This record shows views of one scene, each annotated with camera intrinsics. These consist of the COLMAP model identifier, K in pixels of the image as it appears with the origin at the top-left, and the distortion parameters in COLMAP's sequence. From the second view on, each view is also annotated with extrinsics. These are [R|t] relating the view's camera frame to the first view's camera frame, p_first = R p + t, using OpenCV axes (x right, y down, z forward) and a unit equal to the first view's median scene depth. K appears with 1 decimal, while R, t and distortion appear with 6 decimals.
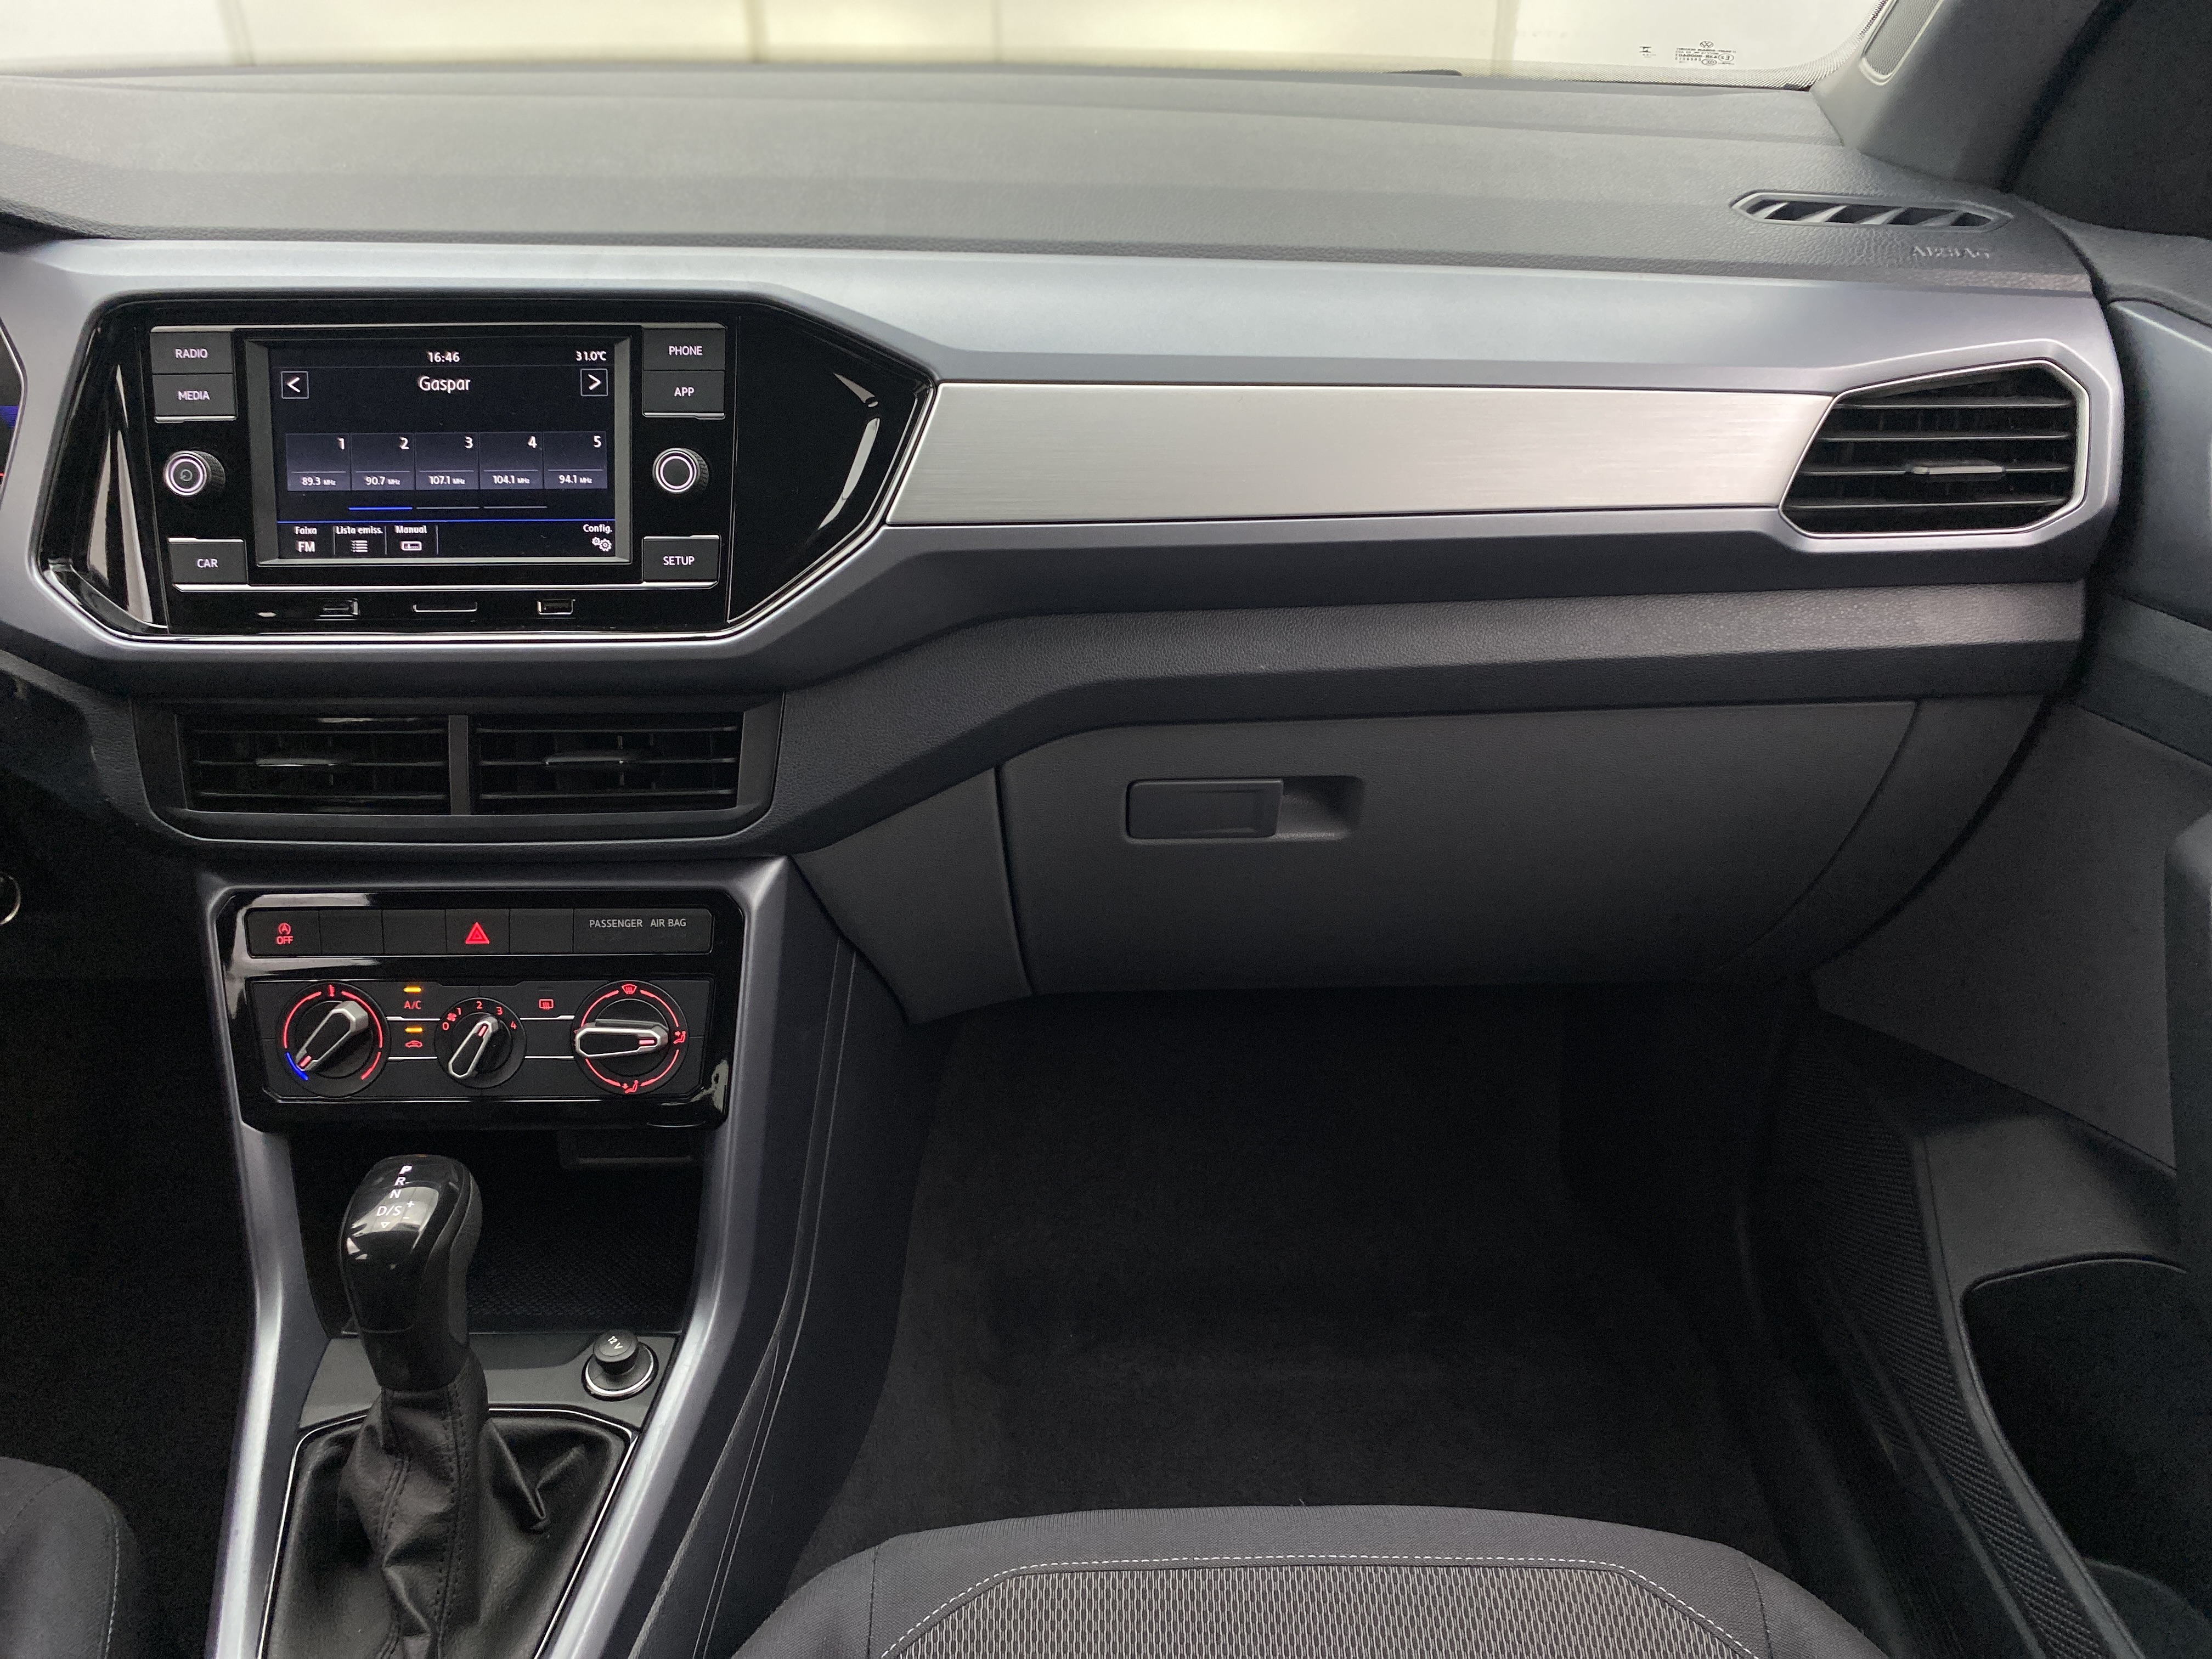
lens RADIAL K [[1682.9, 0, 1105.3], [0, 1682.9, 811.6], [0, 0, 1]] dist [0.014100, -0.053655]
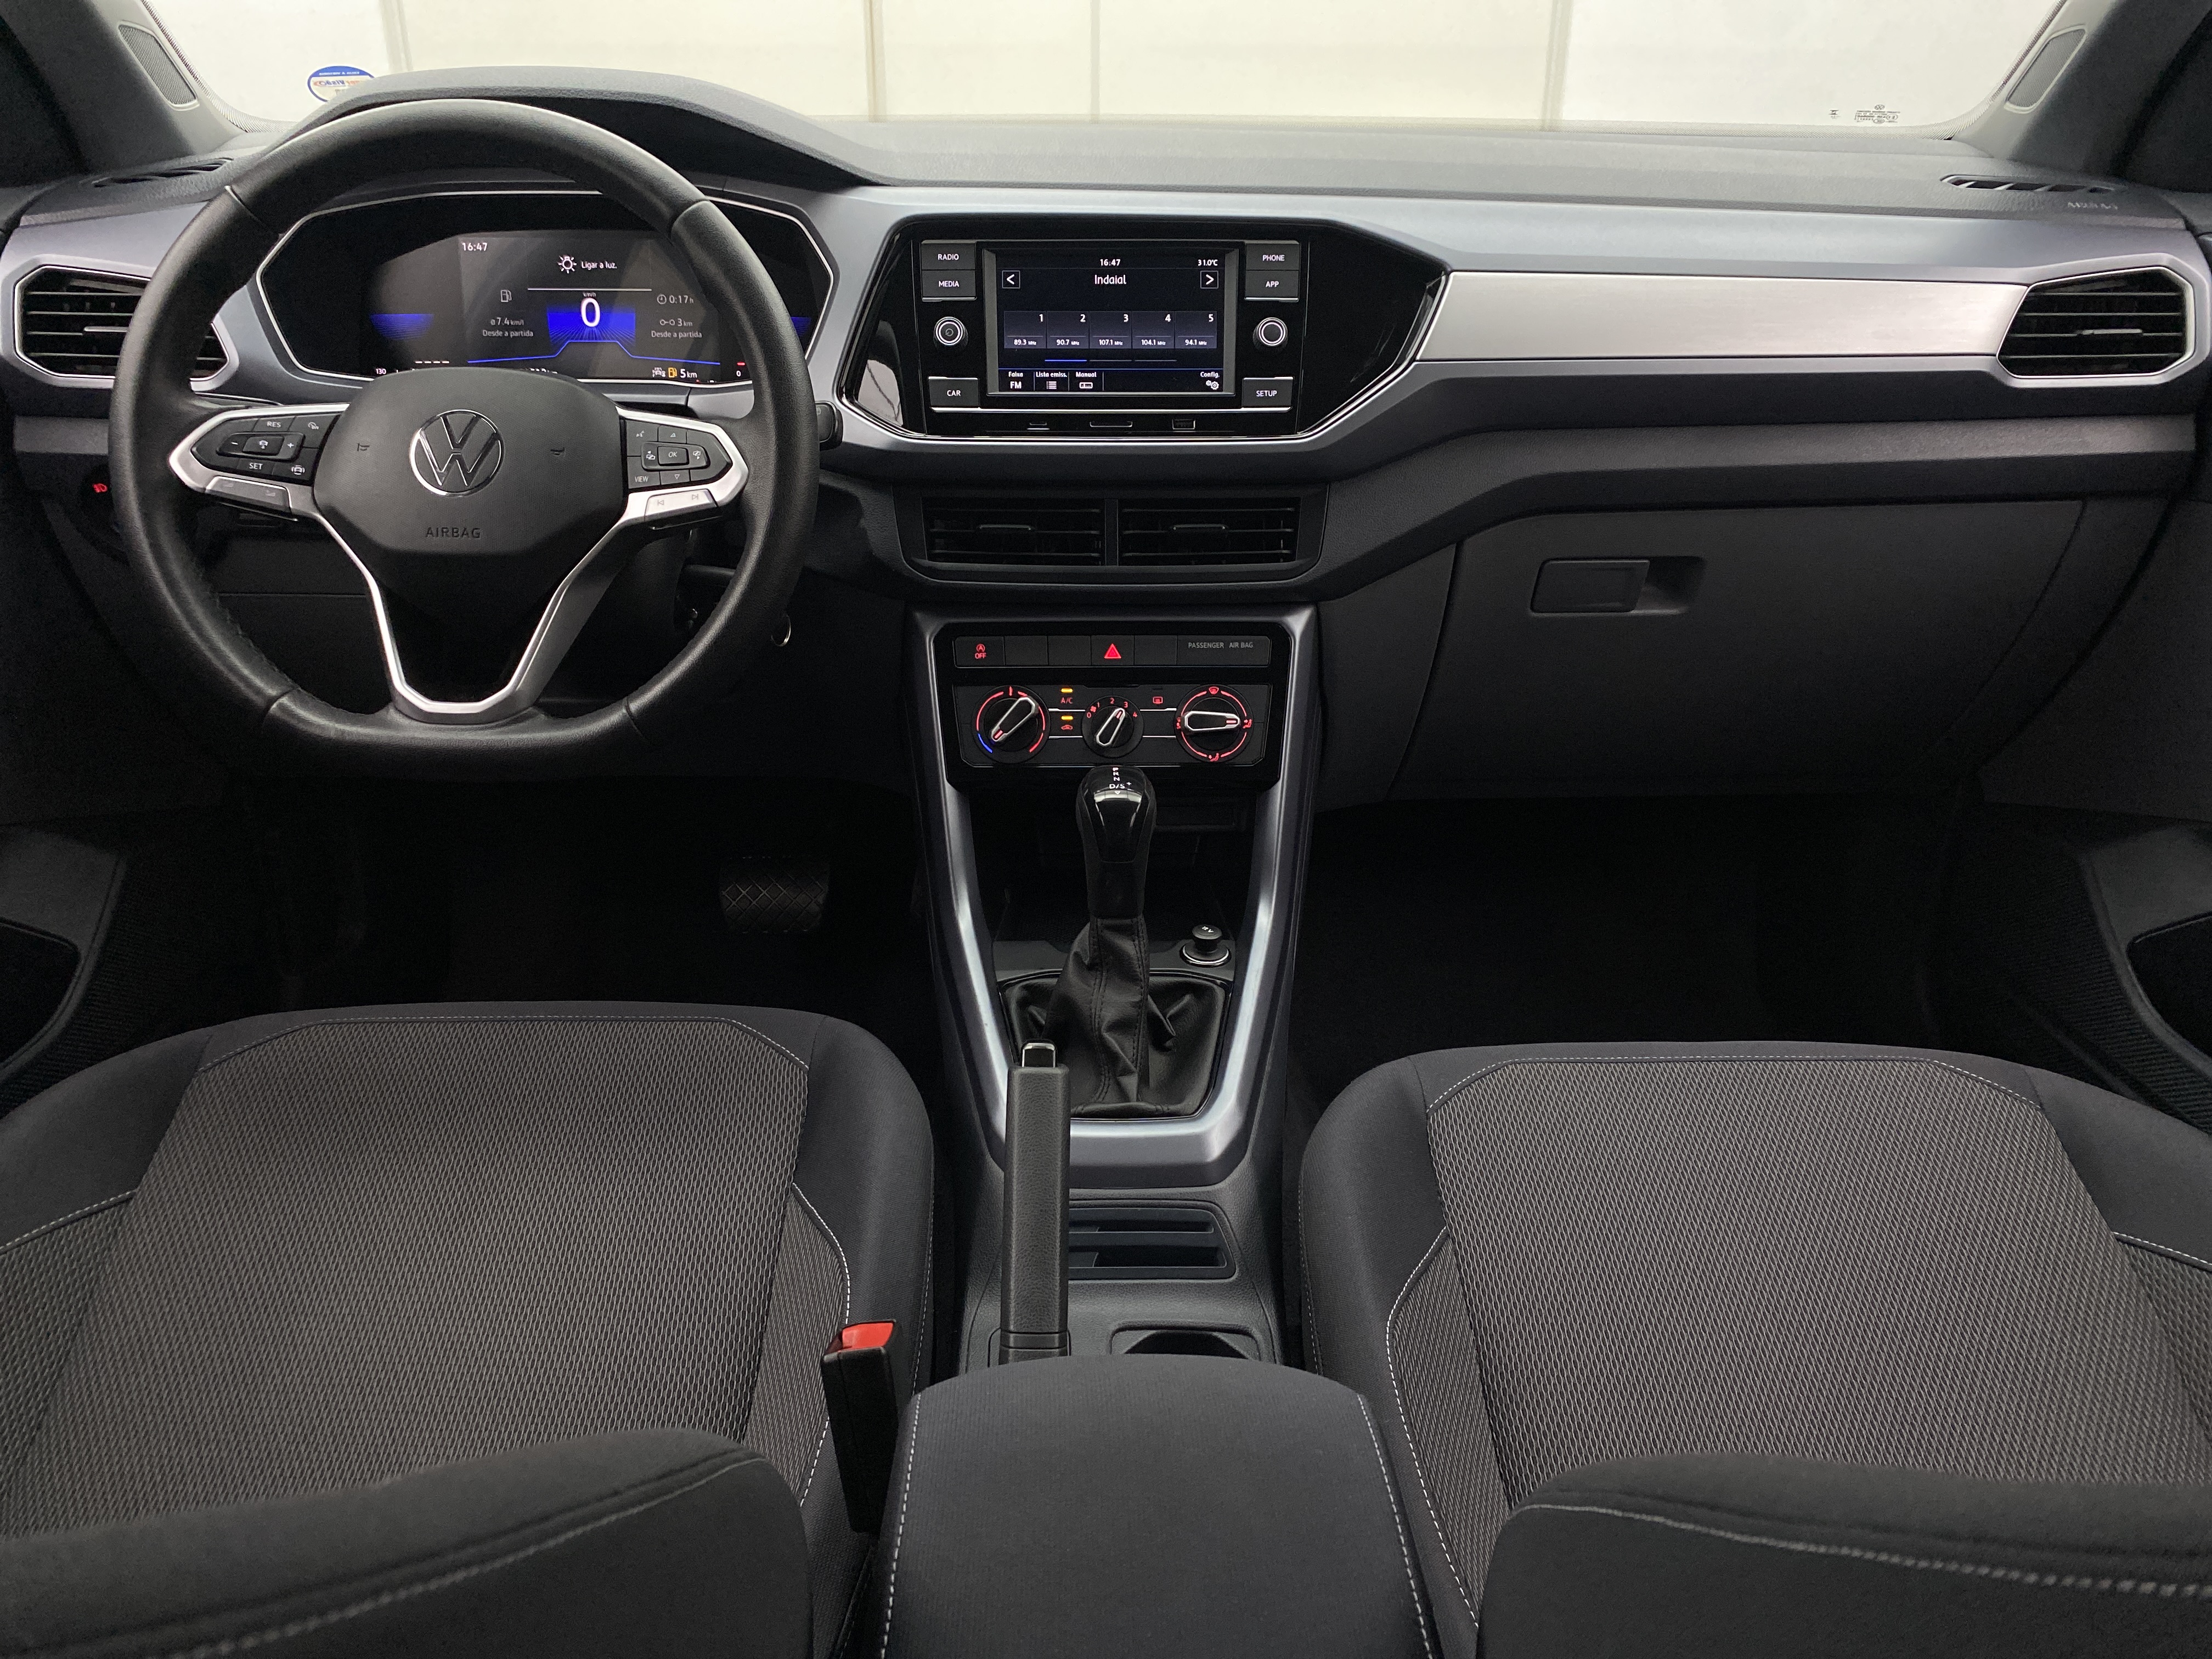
lens RADIAL K [[1615.9, 0, 1106.0], [0, 1615.9, 829.5], [0, 0, 1]] dist [0.001856, -0.033260]
pose [[0.999994, 0.003310, 0.001332, -0.395459], [-0.003183, 0.996292, -0.085976, 0.362376], [-0.001611, 0.085972, 0.996296, -0.404555]]
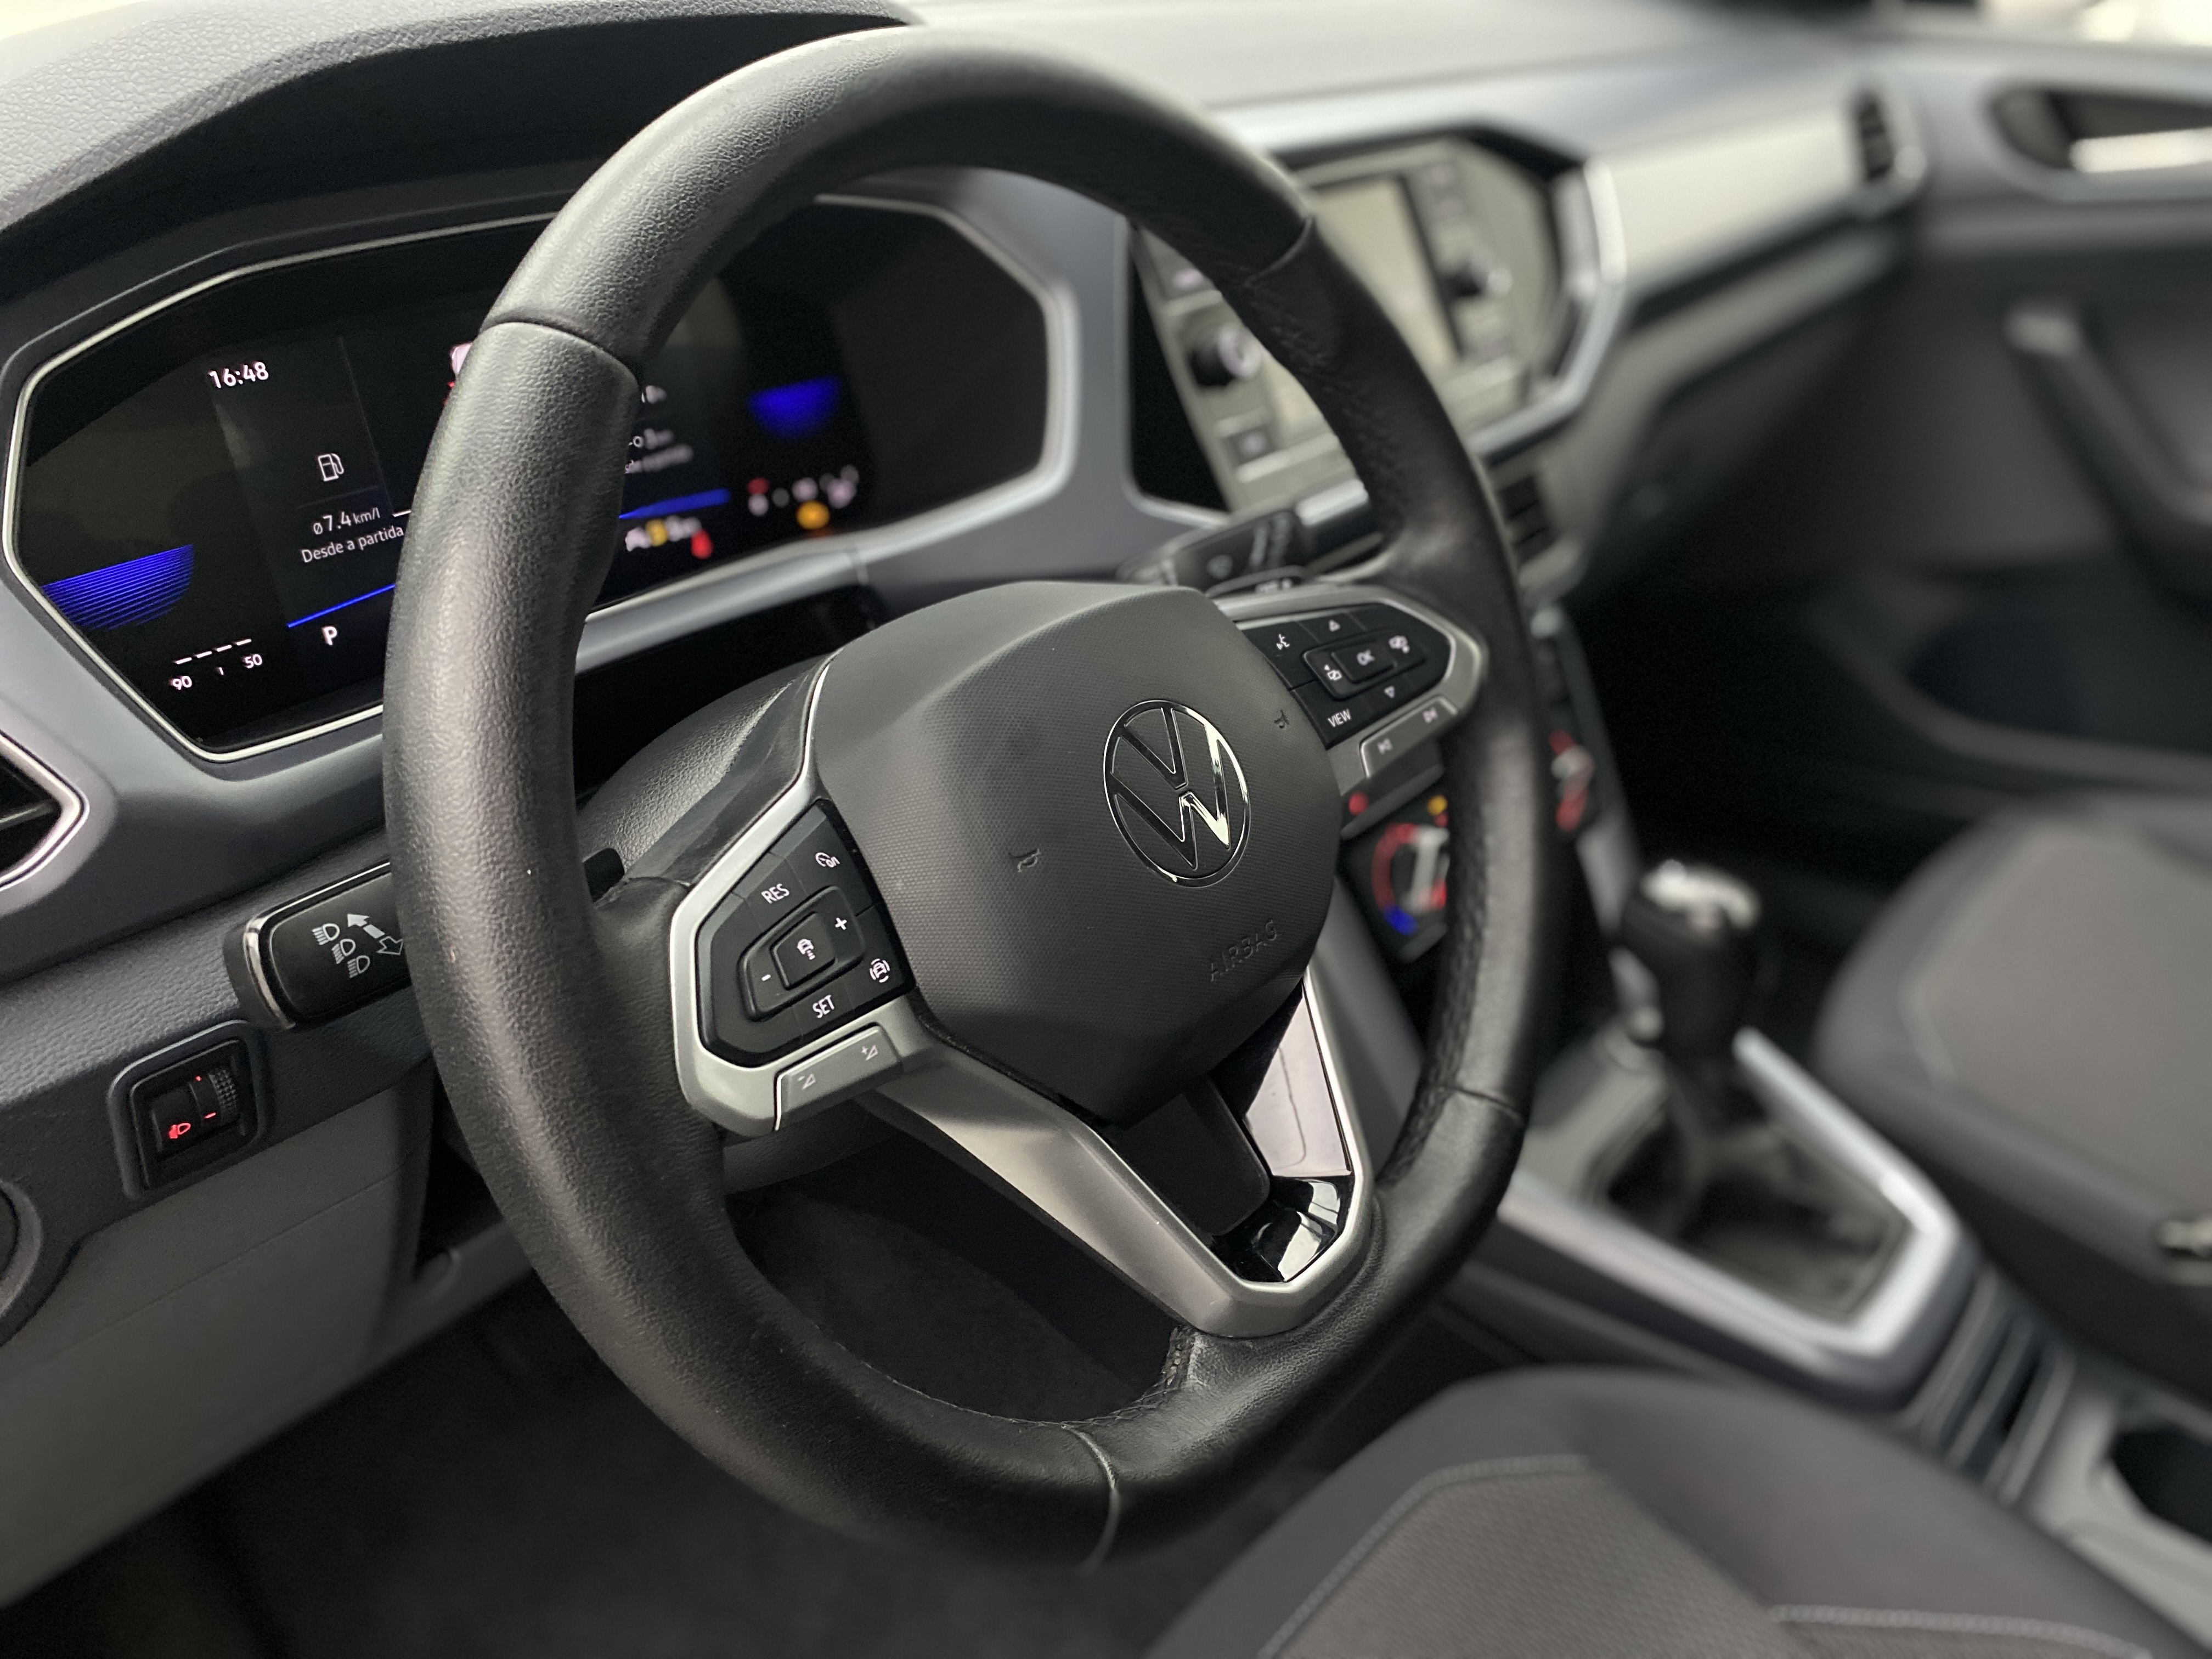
lens RADIAL K [[1682.9, 0, 1105.3], [0, 1682.9, 811.6], [0, 0, 1]] dist [0.014100, -0.053655]
pose [[0.665870, -0.371907, 0.646763, -1.300740], [0.389895, 0.912563, 0.123335, -0.103609], [-0.636081, 0.170044, 0.752653, 0.343654]]
